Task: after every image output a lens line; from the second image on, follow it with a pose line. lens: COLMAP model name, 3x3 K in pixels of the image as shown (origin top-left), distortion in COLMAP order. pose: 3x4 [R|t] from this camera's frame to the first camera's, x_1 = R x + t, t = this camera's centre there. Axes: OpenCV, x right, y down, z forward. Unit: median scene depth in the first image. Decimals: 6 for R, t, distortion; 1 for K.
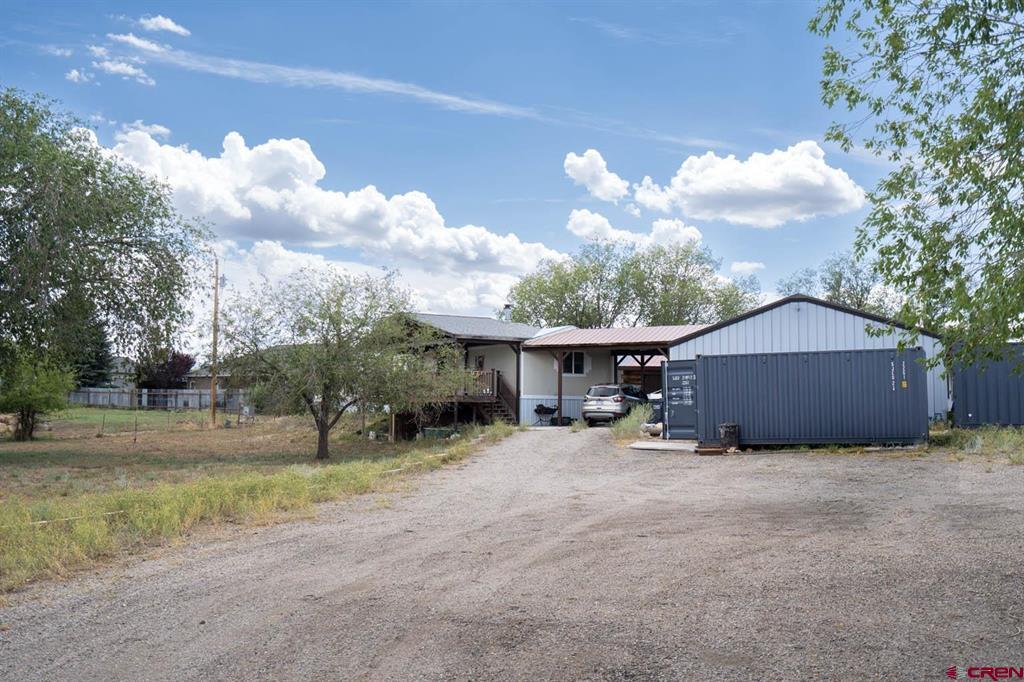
lens RADIAL K [[1008.9, 0, 512.0], [0, 1008.9, 341.0], [0, 0, 1]] dist [0.002865, 0.003609]
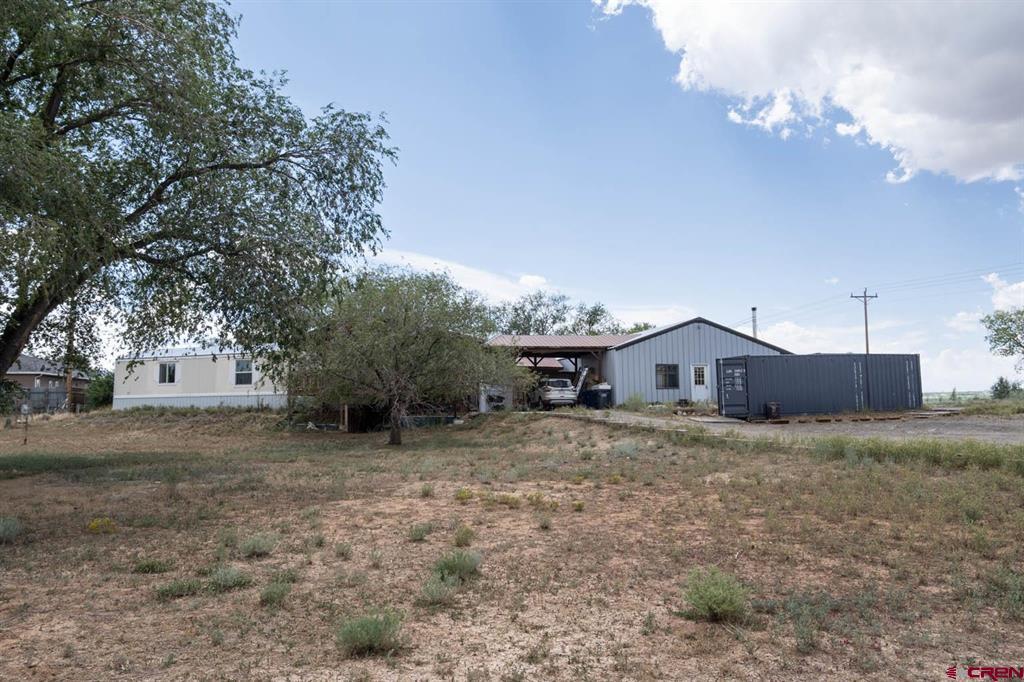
lens RADIAL K [[778.5, 0, 512.0], [0, 778.5, 341.0], [0, 0, 1]] dist [-0.000439, 0.000110]
pose [[0.775156, 0.042867, 0.630314, -0.739121], [-0.028488, 0.999052, -0.032910, 0.037837], [-0.631128, 0.007553, 0.775642, 0.334409]]
